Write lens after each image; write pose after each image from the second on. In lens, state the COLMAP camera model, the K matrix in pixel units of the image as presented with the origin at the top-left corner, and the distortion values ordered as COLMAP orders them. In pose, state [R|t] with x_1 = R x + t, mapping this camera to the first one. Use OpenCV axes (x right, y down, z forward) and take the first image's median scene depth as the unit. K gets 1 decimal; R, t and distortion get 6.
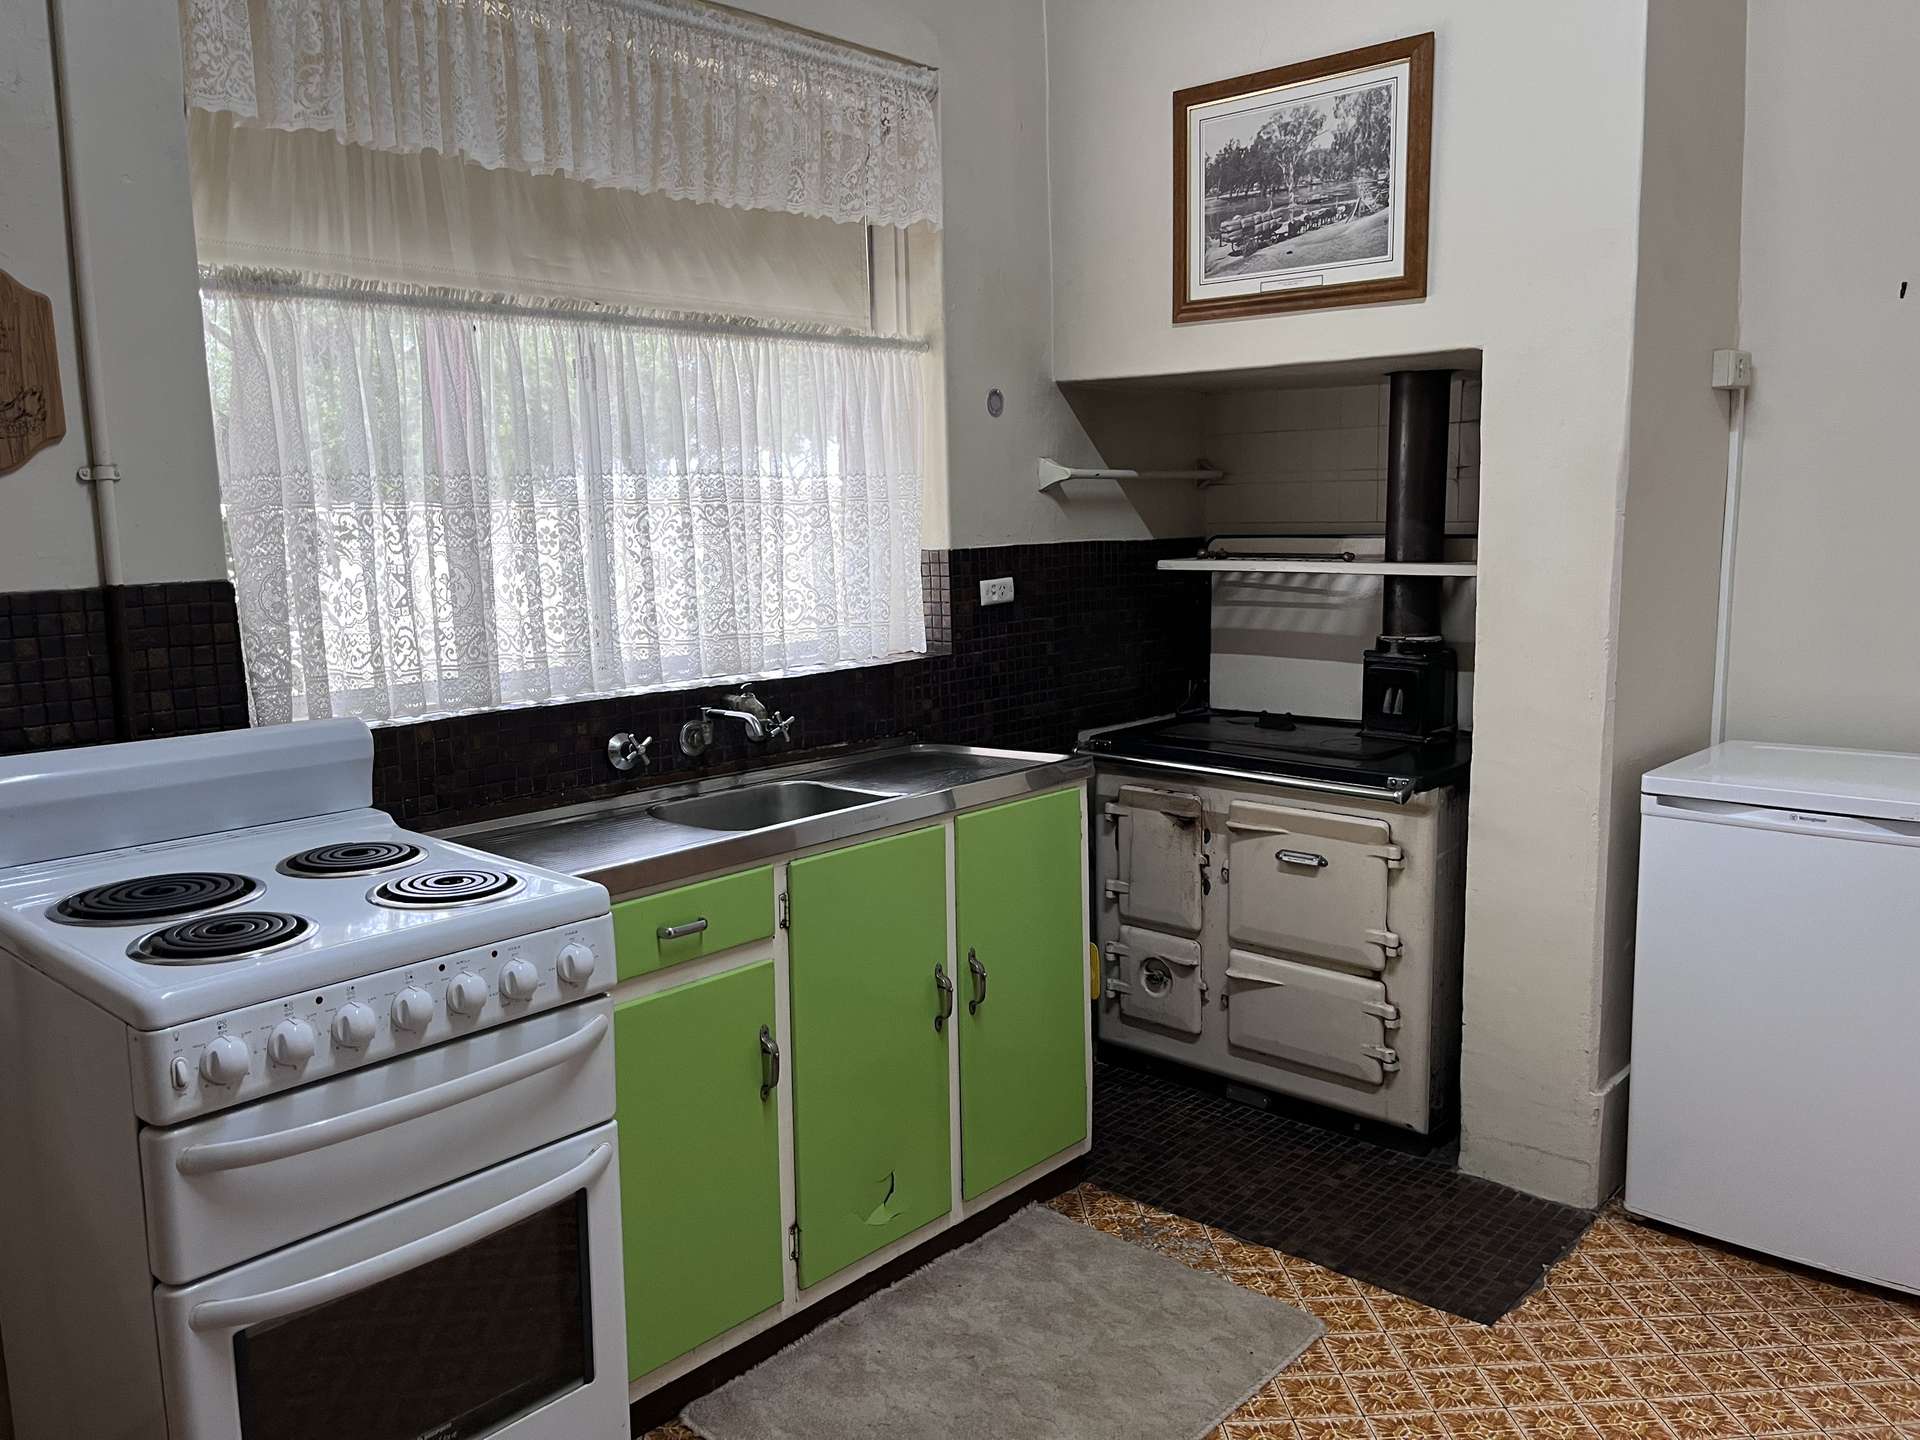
lens RADIAL K [[1458.5, 0, 959.0], [0, 1458.5, 716.2], [0, 0, 1]] dist [-0.004593, -0.006132]
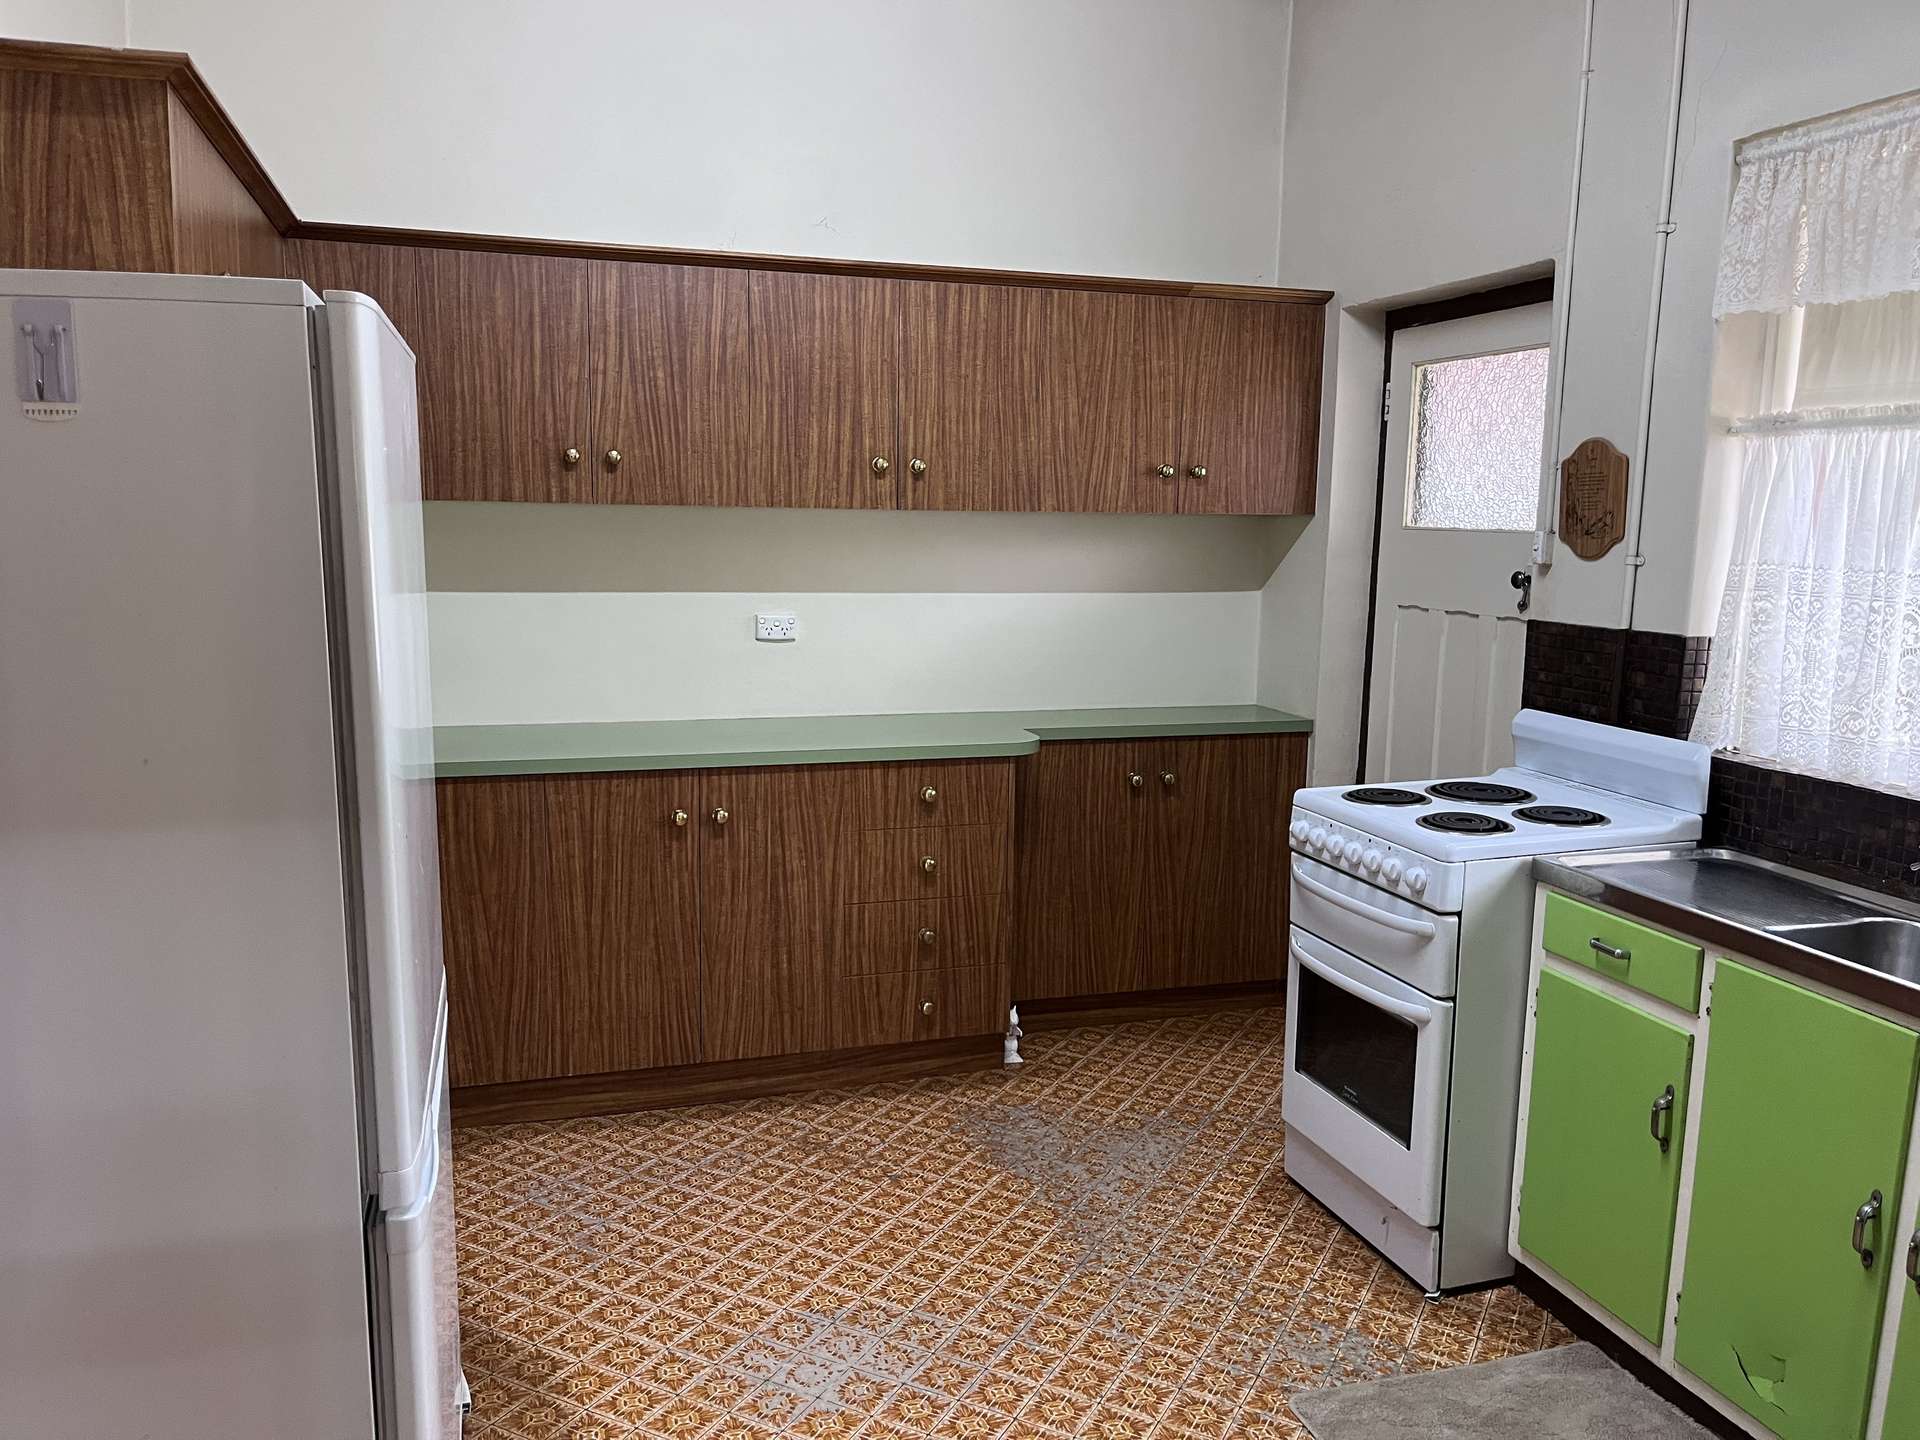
lens RADIAL K [[1458.5, 0, 958.3], [0, 1458.5, 729.0], [0, 0, 1]] dist [-0.004593, -0.006132]
pose [[-0.502504, 0.133233, -0.854247, 1.183720], [-0.135845, 0.963615, 0.230200, -0.253638], [0.853836, 0.231721, -0.466122, 1.140883]]
